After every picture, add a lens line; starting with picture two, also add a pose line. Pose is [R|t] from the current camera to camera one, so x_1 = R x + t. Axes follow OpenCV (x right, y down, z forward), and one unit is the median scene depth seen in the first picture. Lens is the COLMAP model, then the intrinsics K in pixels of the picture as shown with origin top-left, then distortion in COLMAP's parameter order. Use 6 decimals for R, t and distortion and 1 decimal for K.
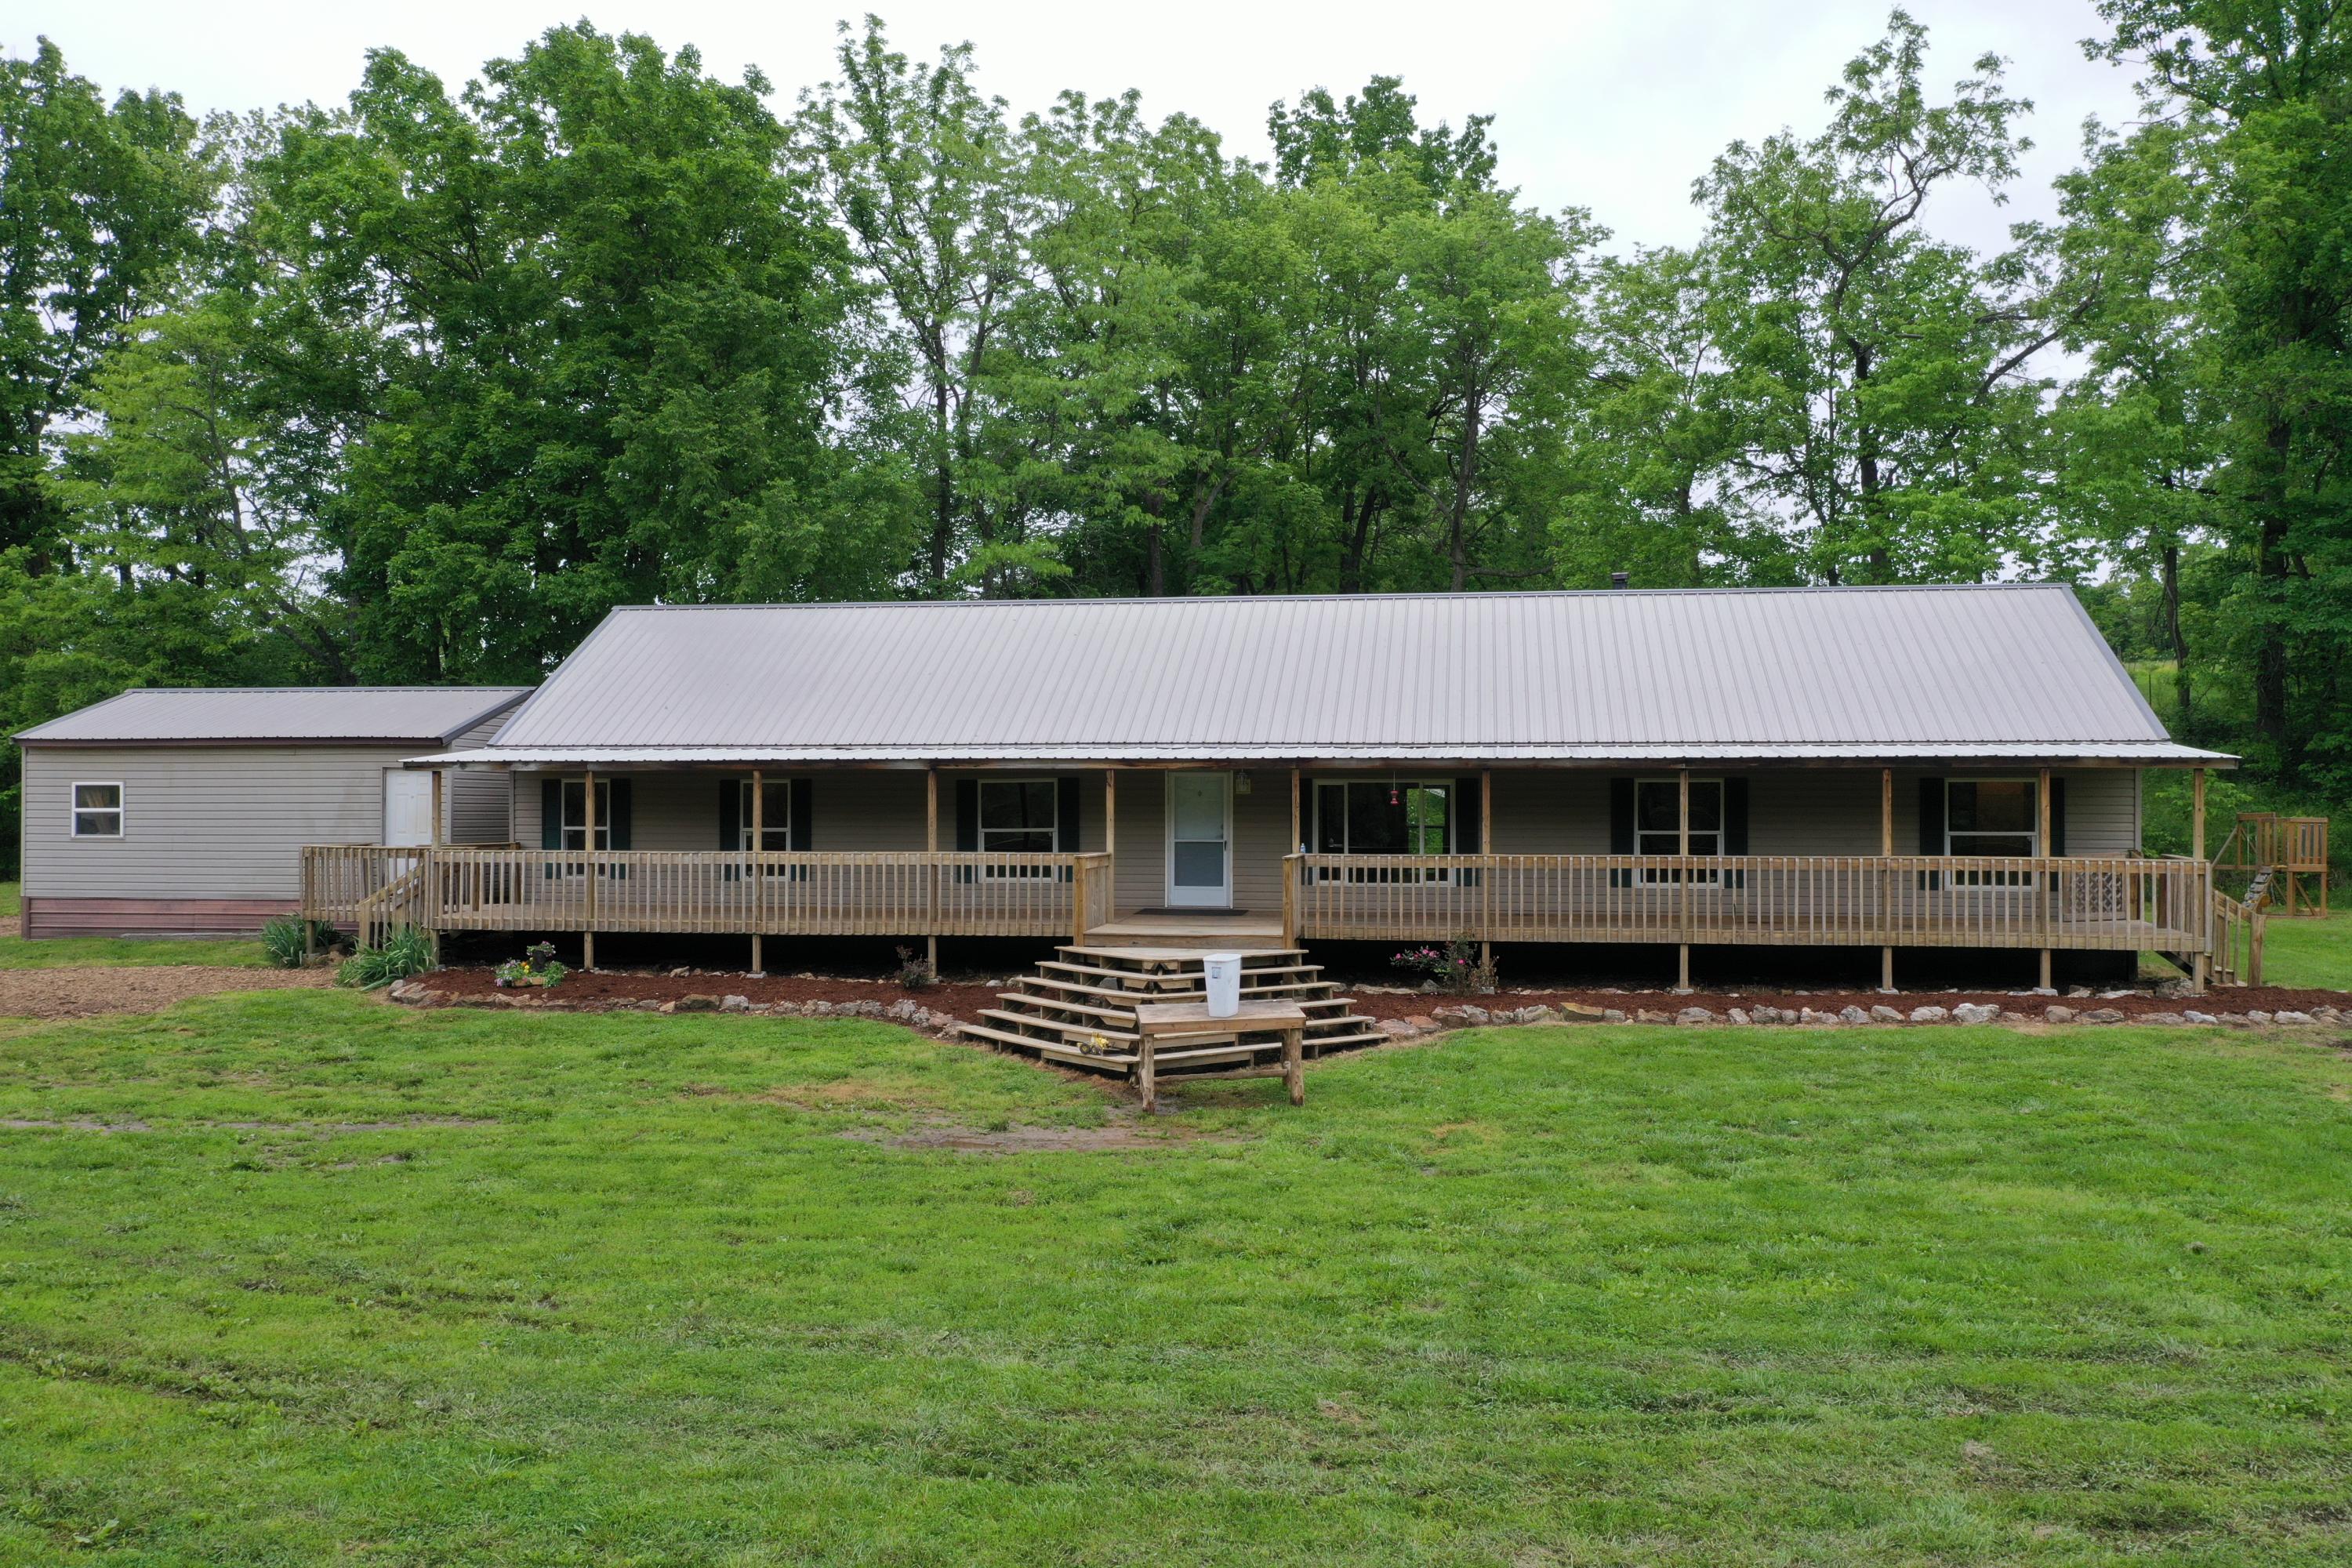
lens RADIAL K [[1877.3, 0, 1176.5], [0, 1877.3, 787.4], [0, 0, 1]] dist [-0.001430, 0.009004]
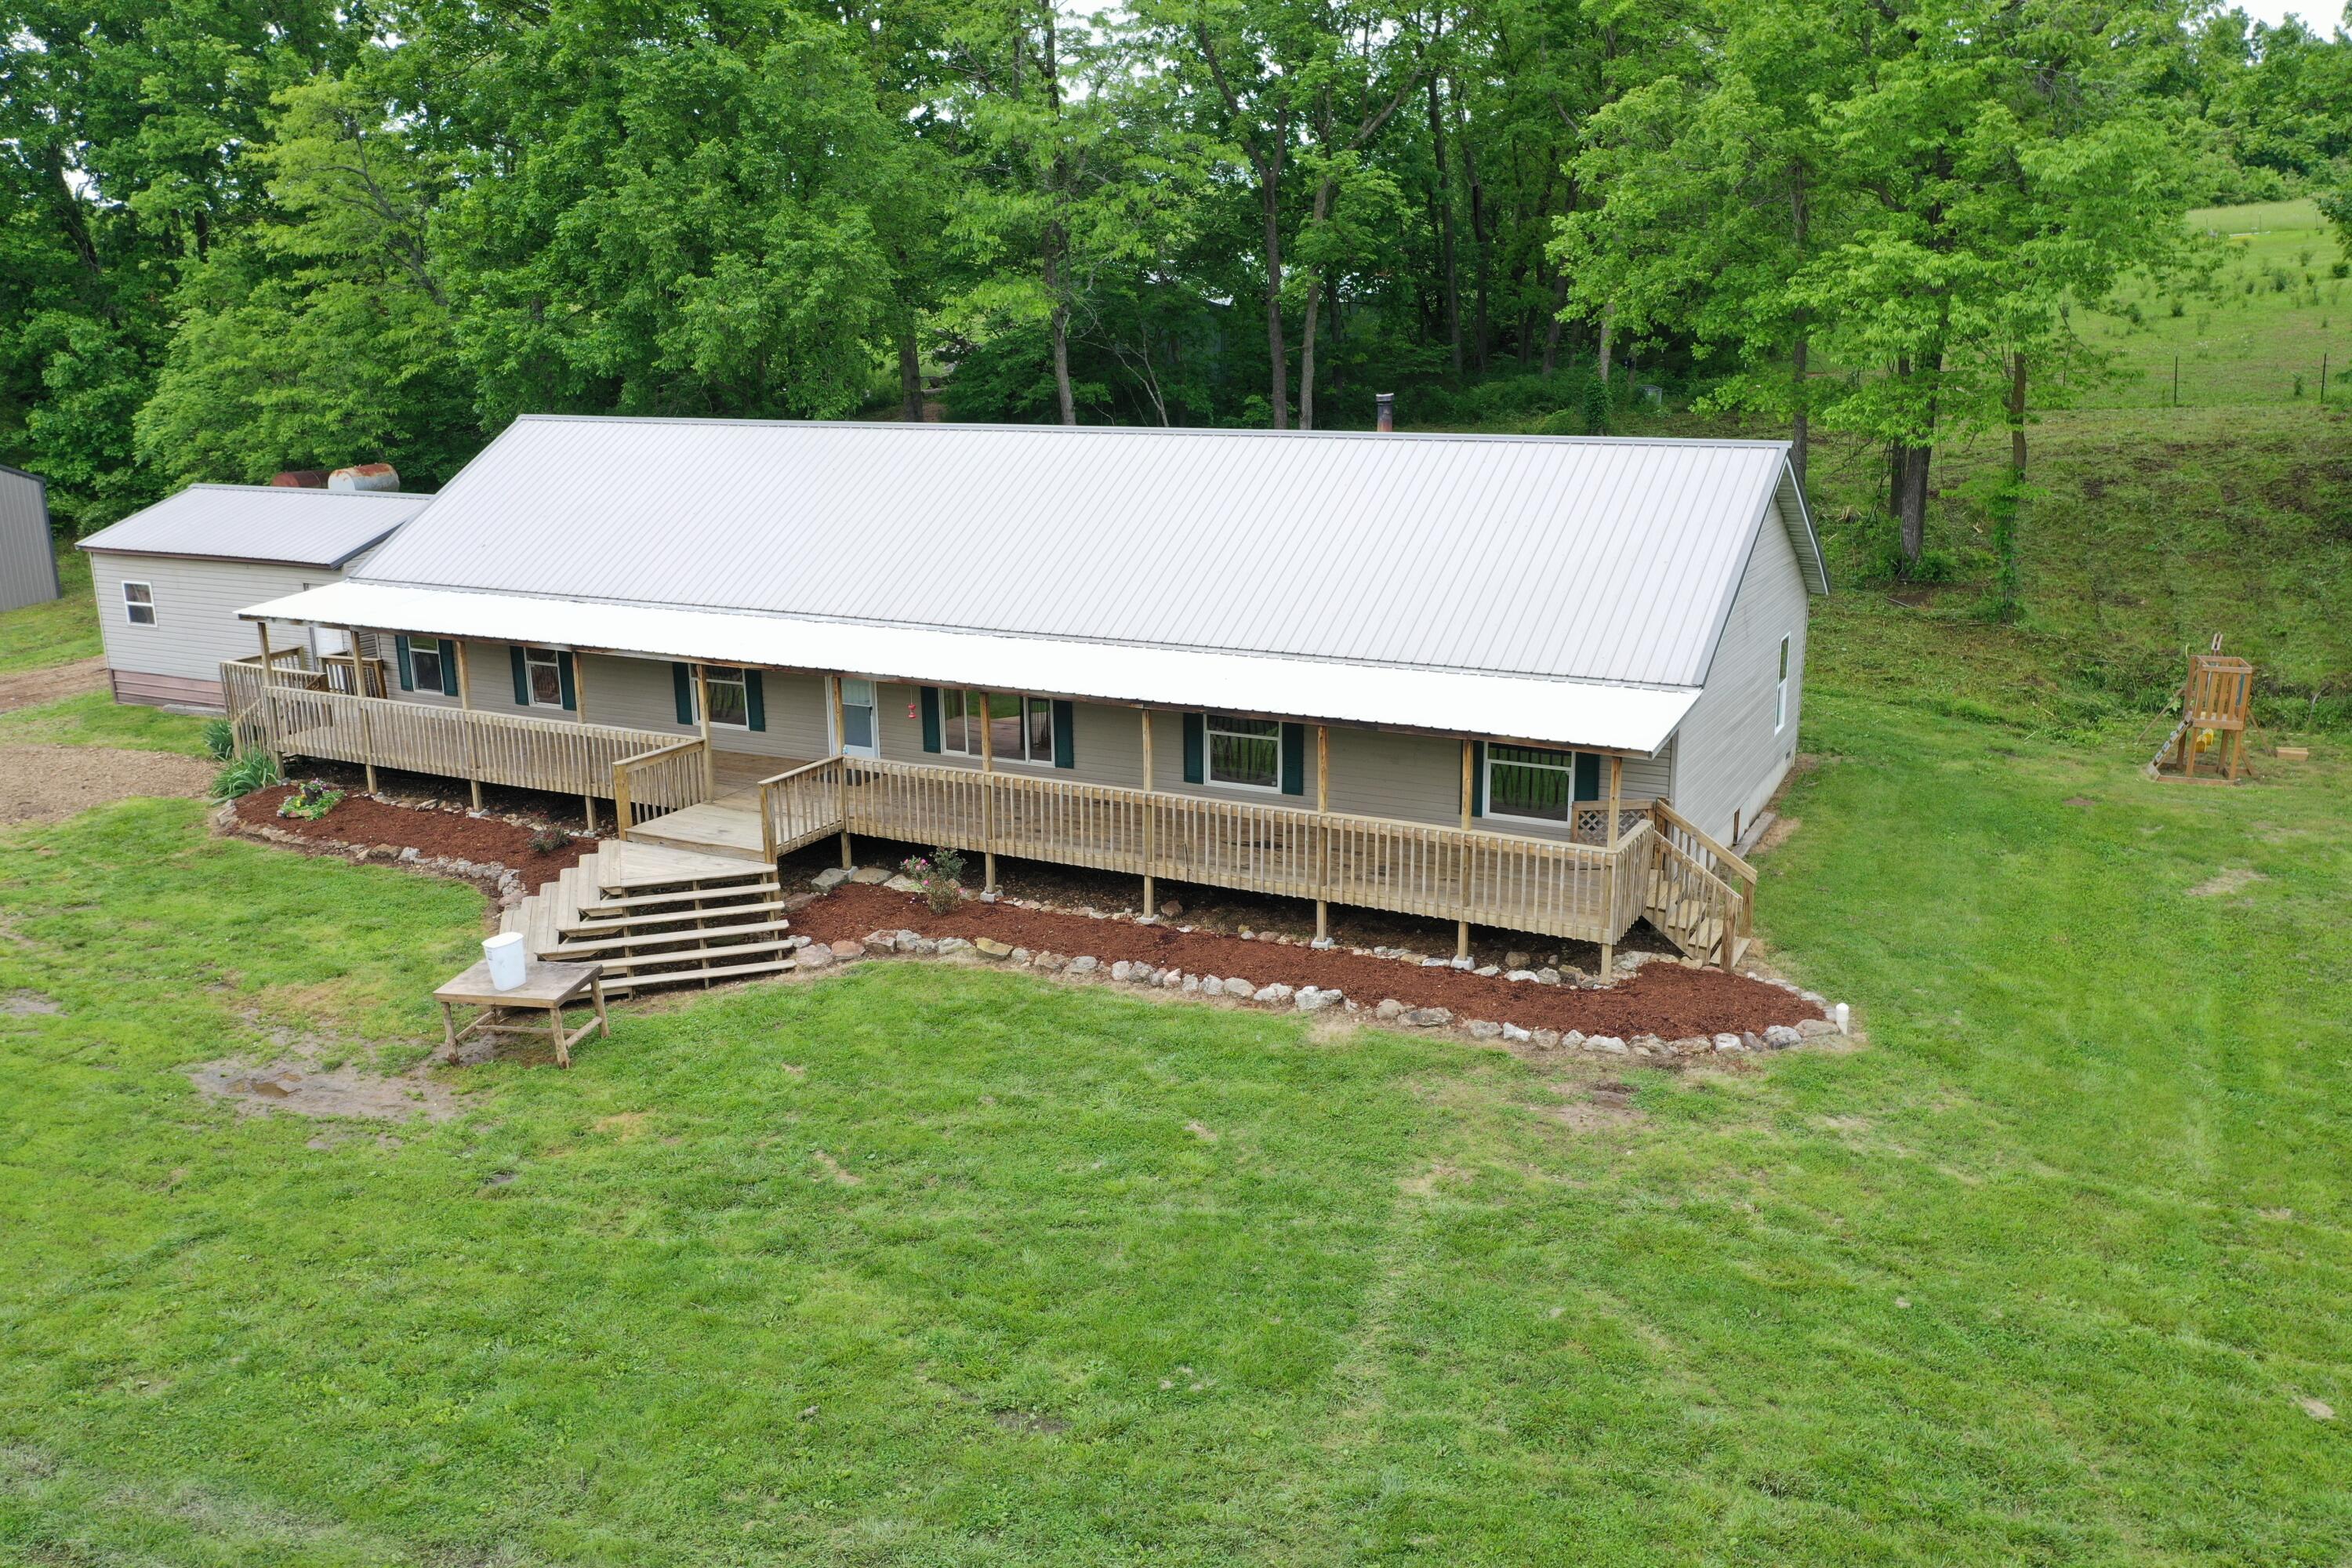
lens RADIAL K [[1877.3, 0, 1174.5], [0, 1877.3, 776.9], [0, 0, 1]] dist [-0.001430, 0.009004]
pose [[0.943232, 0.064911, -0.325730, 0.506417], [0.021531, 0.966704, 0.254991, -0.187976], [0.331436, -0.247529, 0.910428, 0.072288]]
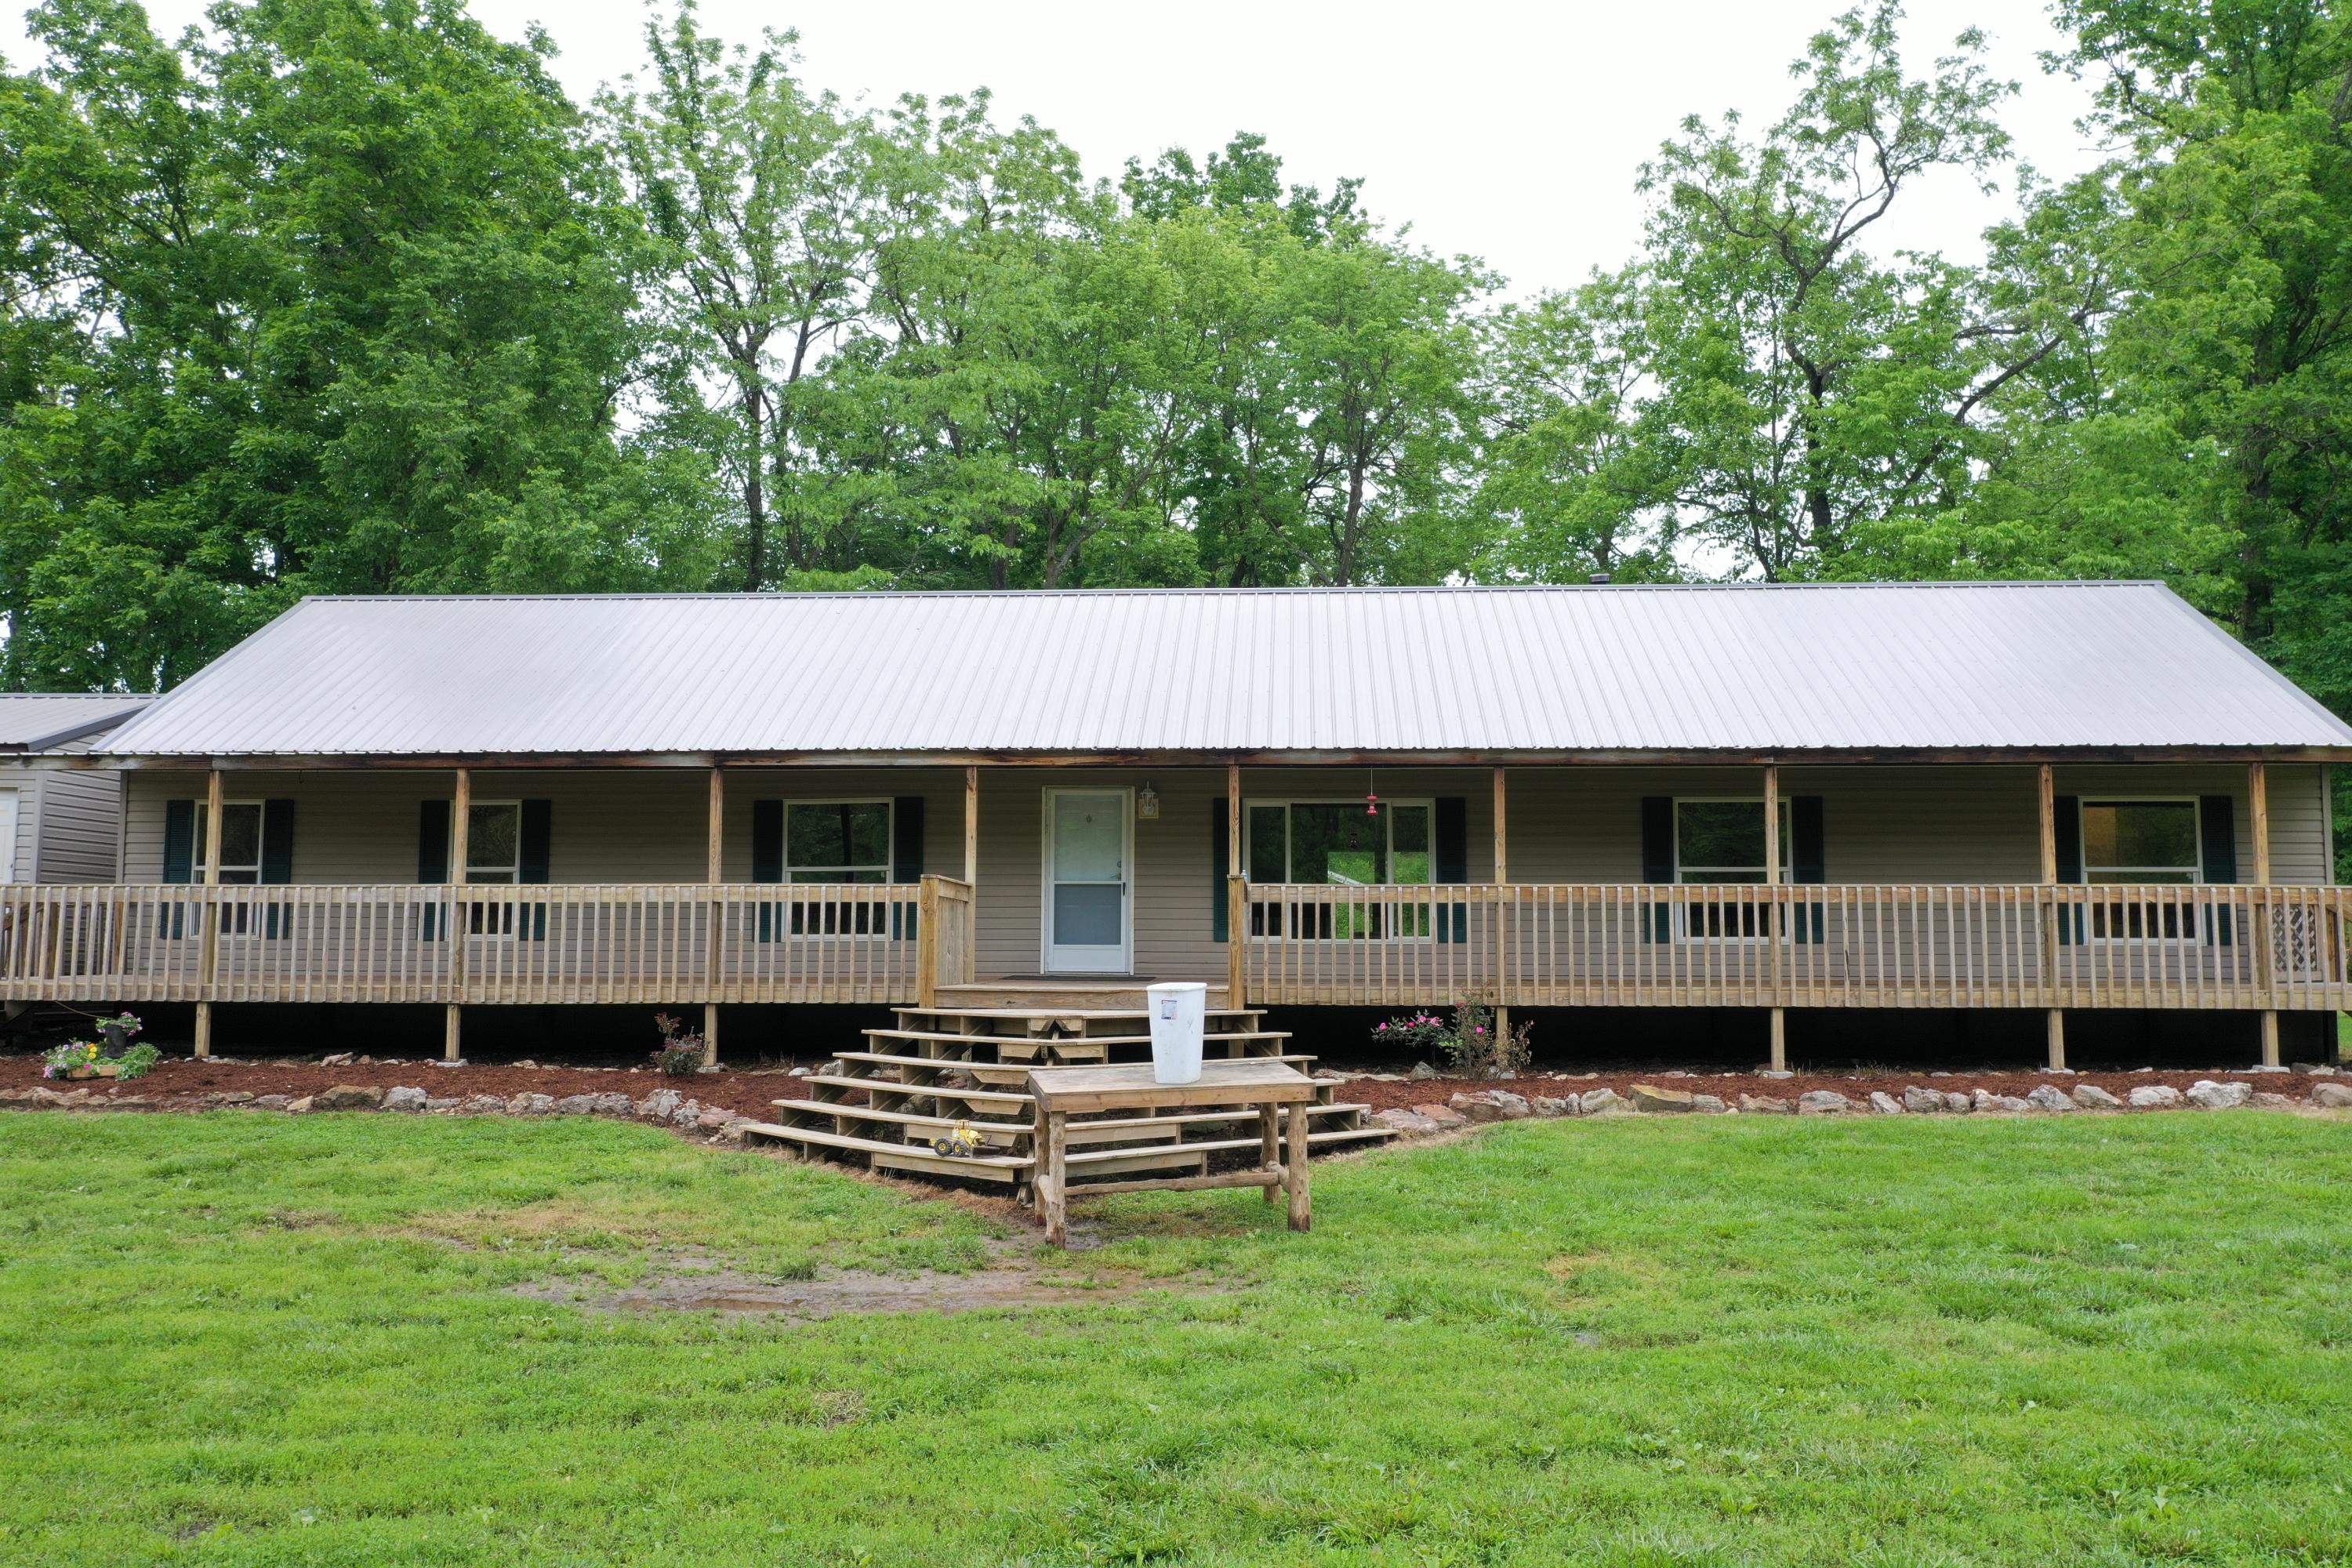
lens RADIAL K [[1877.3, 0, 1174.5], [0, 1877.3, 782.4], [0, 0, 1]] dist [-0.001430, 0.009004]
pose [[0.995531, 0.010992, 0.093791, -0.022155], [-0.002827, 0.996226, -0.086746, 0.049968], [-0.094391, 0.086093, 0.991806, 0.250629]]
